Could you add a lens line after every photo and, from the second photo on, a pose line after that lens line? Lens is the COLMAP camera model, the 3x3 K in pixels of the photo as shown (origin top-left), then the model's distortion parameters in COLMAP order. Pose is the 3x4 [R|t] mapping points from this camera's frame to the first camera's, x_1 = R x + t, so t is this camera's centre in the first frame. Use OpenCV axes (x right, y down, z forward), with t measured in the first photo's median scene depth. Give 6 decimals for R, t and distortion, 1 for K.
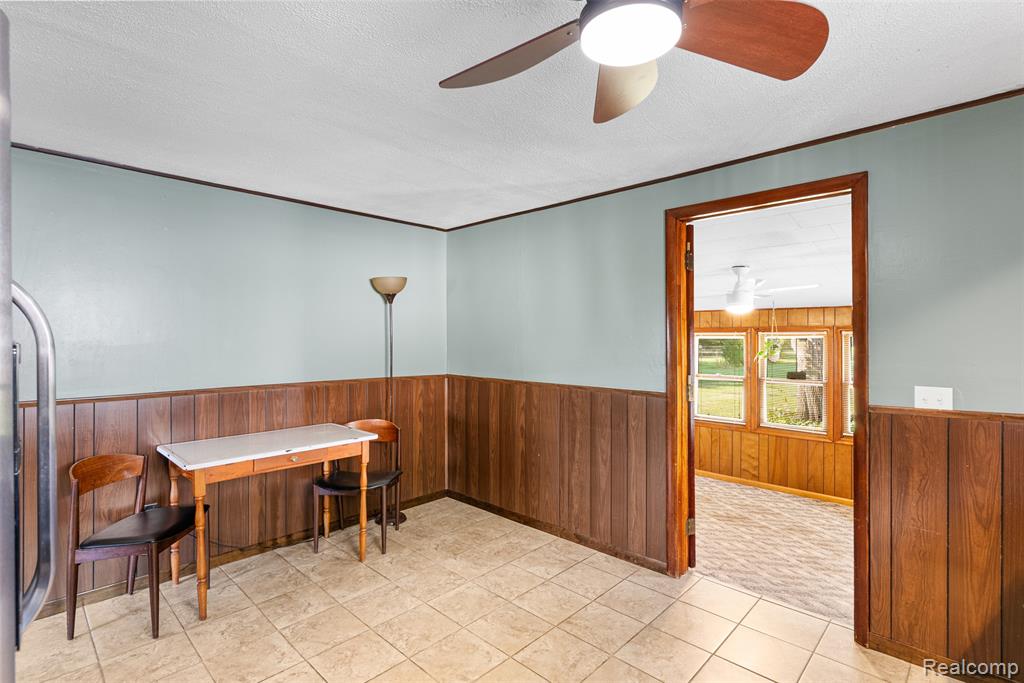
lens RADIAL K [[487.3, 0, 512.0], [0, 487.3, 341.5], [0, 0, 1]] dist [0.003253, 0.000476]
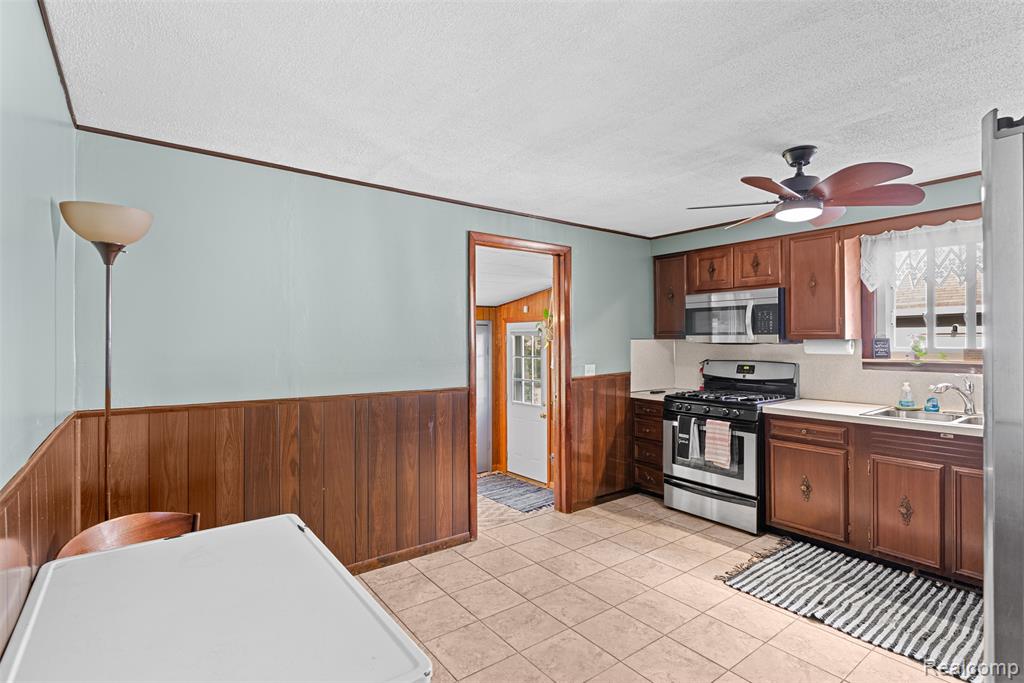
lens RADIAL K [[499.0, 0, 512.0], [0, 499.0, 341.5], [0, 0, 1]] dist [0.000149, -0.000024]
pose [[0.153527, -0.001180, 0.988144, -0.772008], [0.005327, 0.999986, 0.000367, -0.003488], [-0.988130, 0.005207, 0.153531, 0.642875]]
